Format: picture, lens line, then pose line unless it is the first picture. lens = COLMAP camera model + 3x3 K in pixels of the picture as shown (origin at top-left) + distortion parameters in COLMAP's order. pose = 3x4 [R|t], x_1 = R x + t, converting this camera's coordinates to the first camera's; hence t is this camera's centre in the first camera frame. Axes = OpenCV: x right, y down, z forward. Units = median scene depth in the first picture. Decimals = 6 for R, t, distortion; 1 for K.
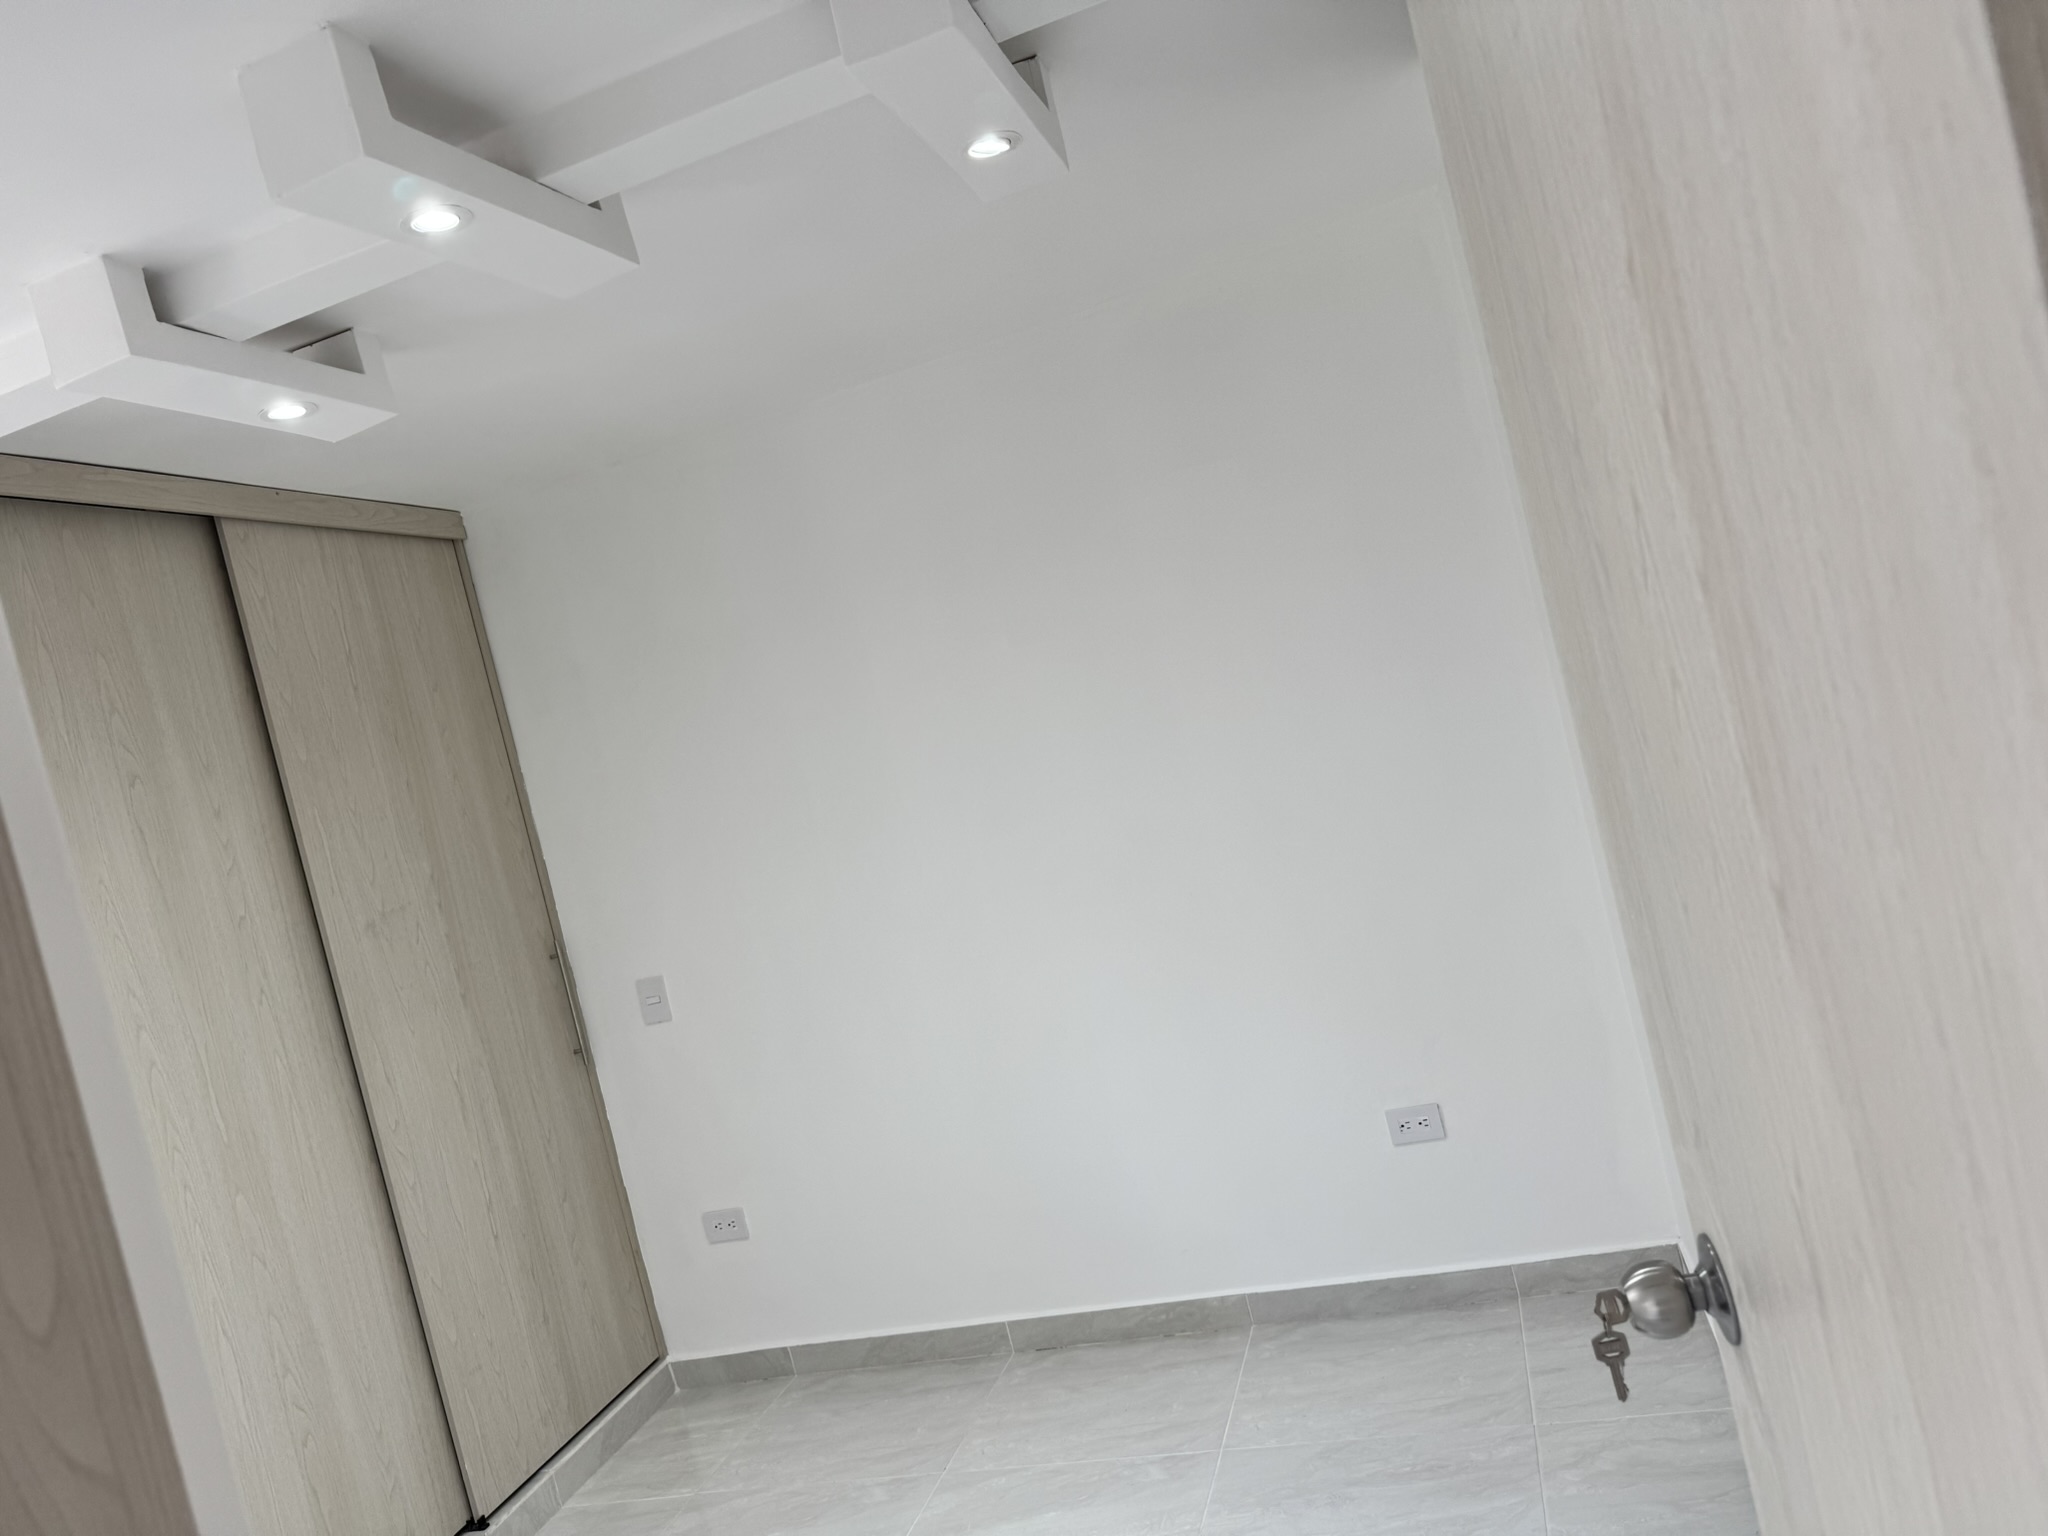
lens RADIAL K [[1447.2, 0, 1013.8], [0, 1447.2, 771.5], [0, 0, 1]] dist [0.108585, -0.123318]
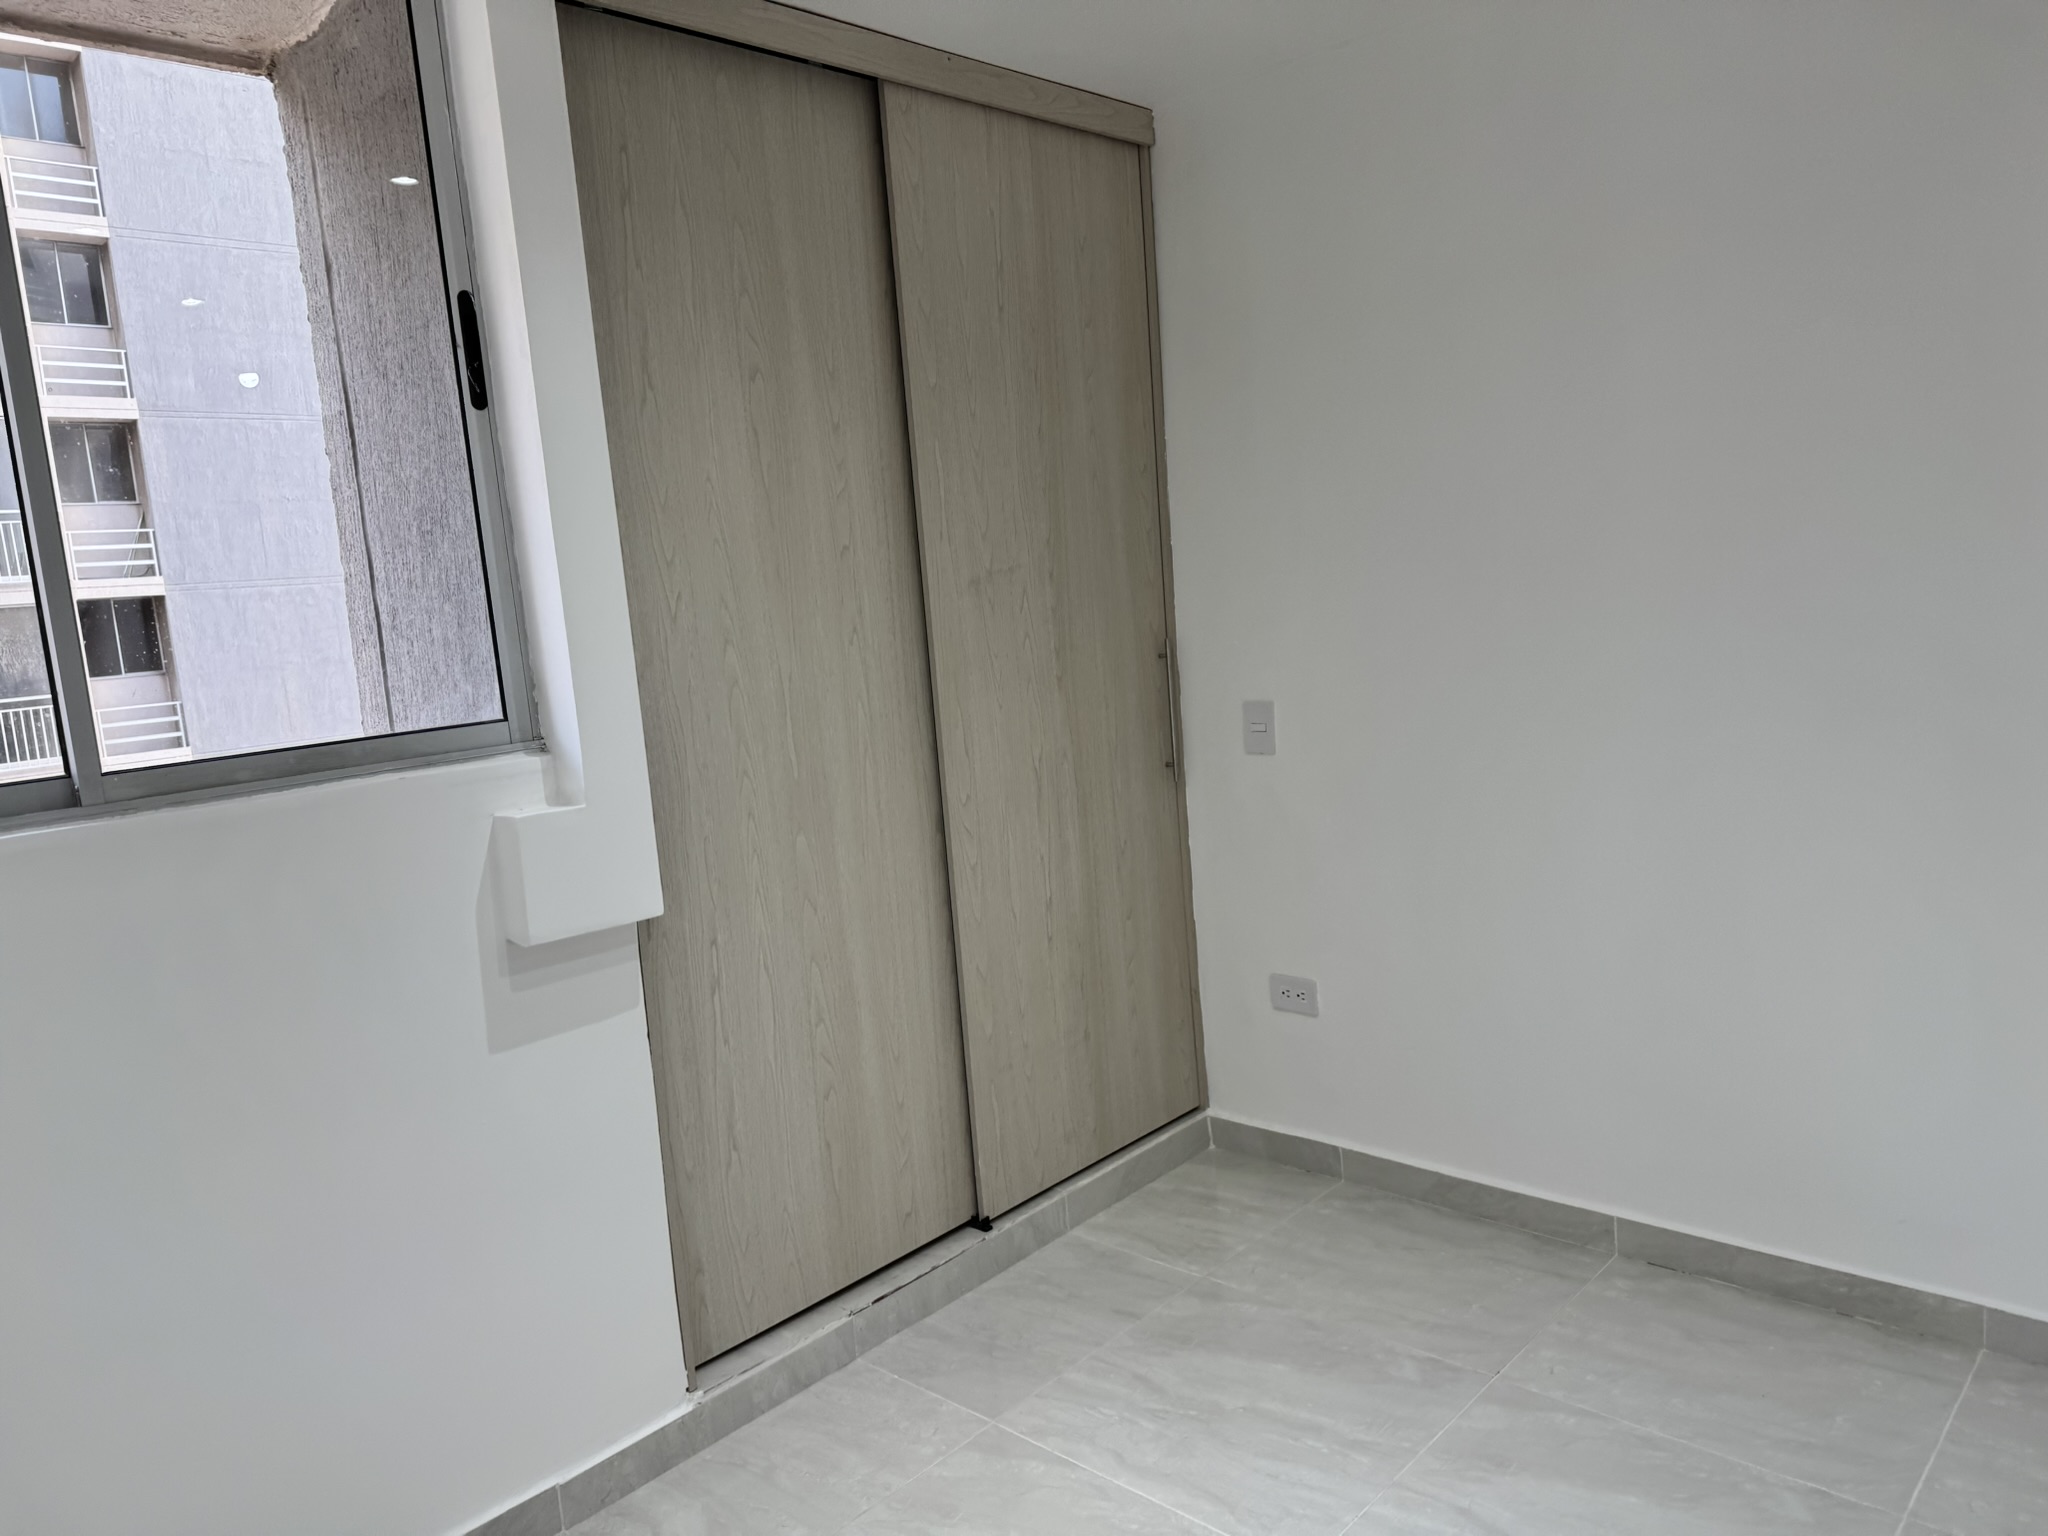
lens RADIAL K [[1447.2, 0, 1013.8], [0, 1447.2, 771.5], [0, 0, 1]] dist [0.108585, -0.123318]
pose [[0.886084, 0.223890, -0.405867, -0.024587], [-0.145120, 0.965587, 0.215827, 0.020091], [0.440222, -0.132341, 0.888083, 0.190638]]
